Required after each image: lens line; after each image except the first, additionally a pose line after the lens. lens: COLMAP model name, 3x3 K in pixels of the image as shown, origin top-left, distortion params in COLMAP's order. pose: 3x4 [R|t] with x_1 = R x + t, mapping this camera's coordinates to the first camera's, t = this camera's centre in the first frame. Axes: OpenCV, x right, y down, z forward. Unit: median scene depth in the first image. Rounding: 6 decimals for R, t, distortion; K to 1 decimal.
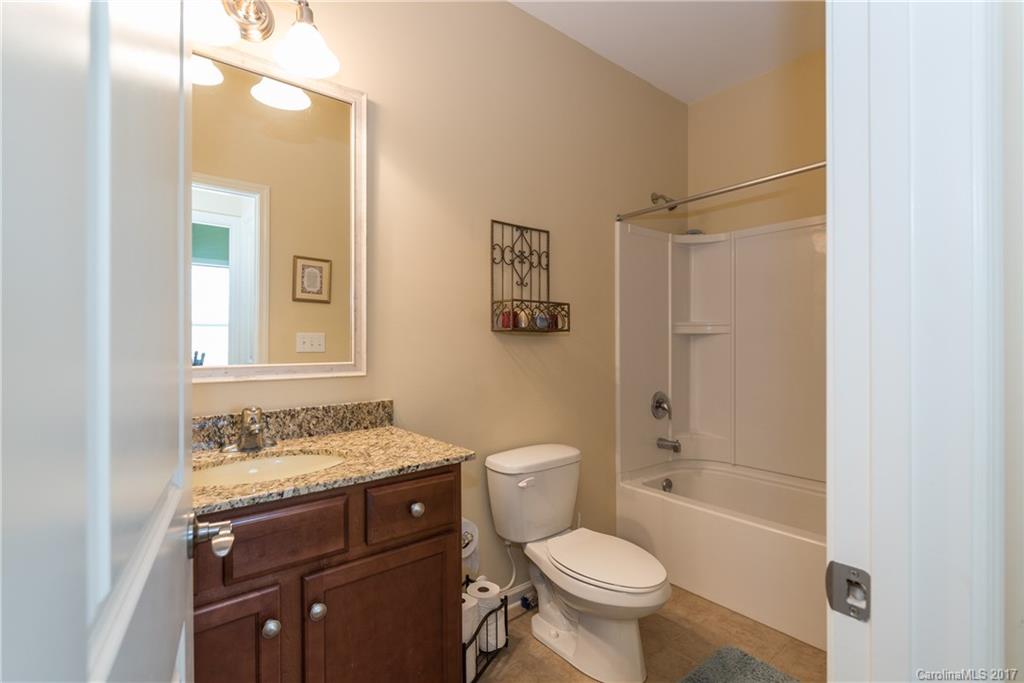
lens RADIAL K [[478.0, 0, 516.1], [0, 478.0, 341.4], [0, 0, 1]] dist [0.001883, -0.000199]
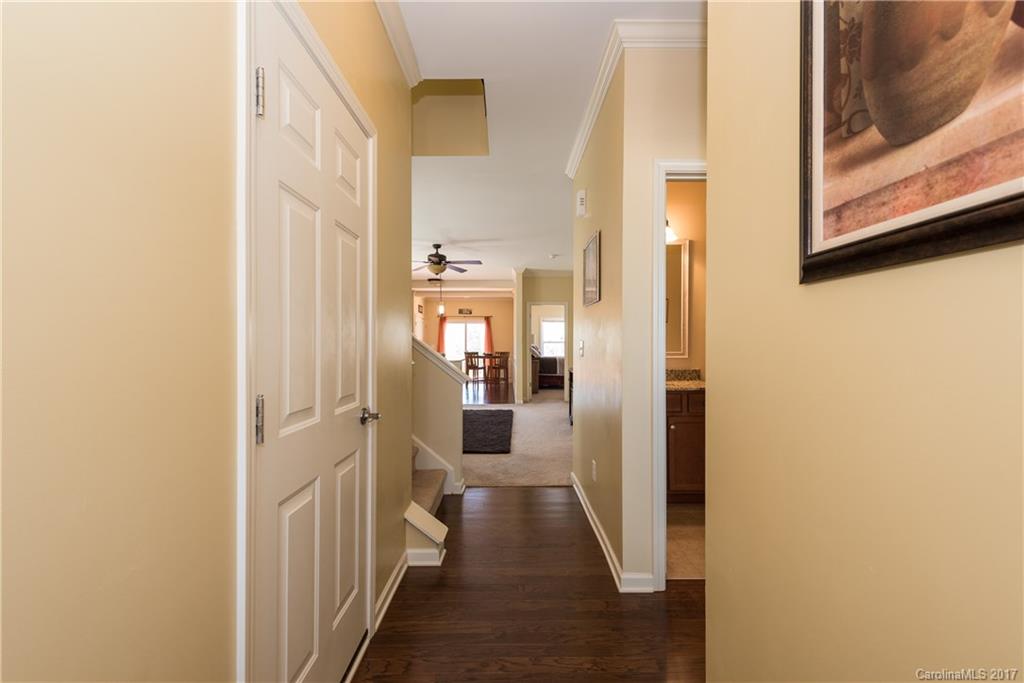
lens RADIAL K [[451.6, 0, 512.0], [0, 451.6, 341.5], [0, 0, 1]] dist [0.000637, 0.000019]
pose [[0.779773, 0.002374, -0.626058, 0.421130], [-0.003667, 0.999993, -0.000775, -0.004314], [0.626051, 0.002900, 0.779776, -1.337094]]
